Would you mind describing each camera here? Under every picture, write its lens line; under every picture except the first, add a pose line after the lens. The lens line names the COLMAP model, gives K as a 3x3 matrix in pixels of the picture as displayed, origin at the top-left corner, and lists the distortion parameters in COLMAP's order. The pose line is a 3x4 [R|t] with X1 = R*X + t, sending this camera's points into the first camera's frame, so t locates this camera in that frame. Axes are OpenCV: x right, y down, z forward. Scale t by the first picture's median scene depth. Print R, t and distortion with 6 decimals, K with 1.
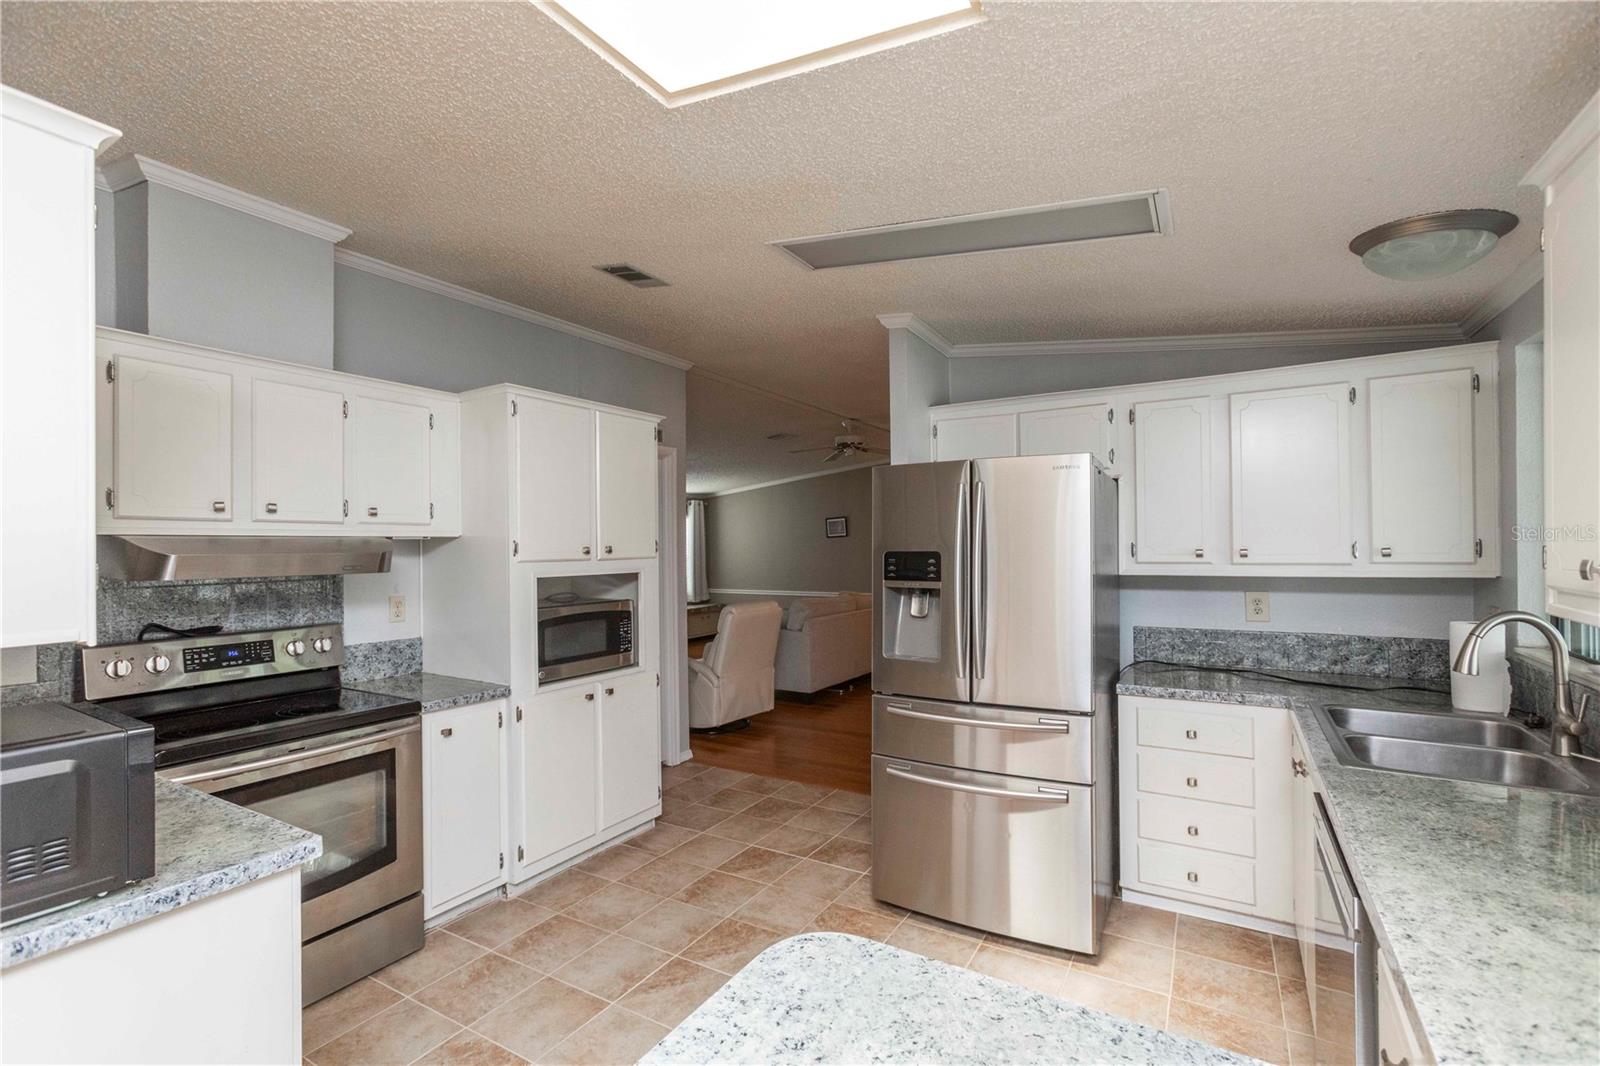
lens RADIAL K [[707.9, 0, 800.3], [0, 707.9, 541.5], [0, 0, 1]] dist [-0.002195, 0.000858]
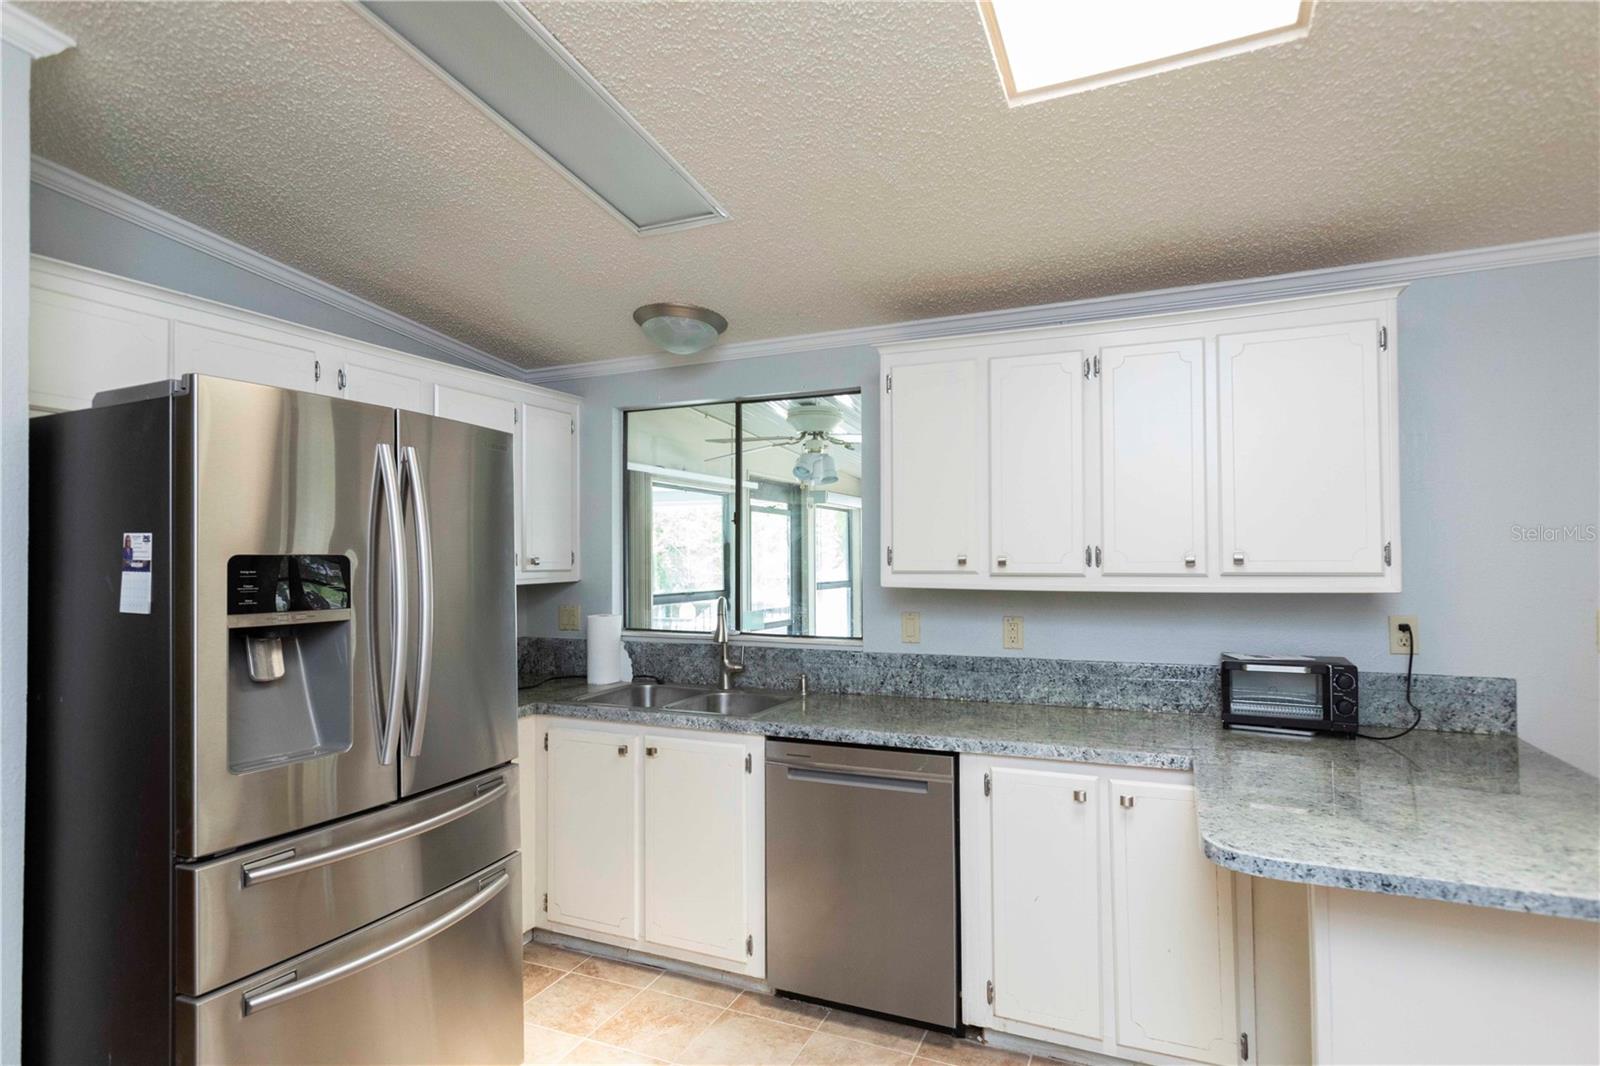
lens RADIAL K [[823.5, 0, 806.2], [0, 823.5, 548.6], [0, 0, 1]] dist [-0.001805, 0.010342]
pose [[-0.131125, 0.025297, 0.991043, -0.505152], [0.002886, 0.999680, -0.025136, 0.026208], [-0.991362, -0.000436, -0.131156, 0.724960]]
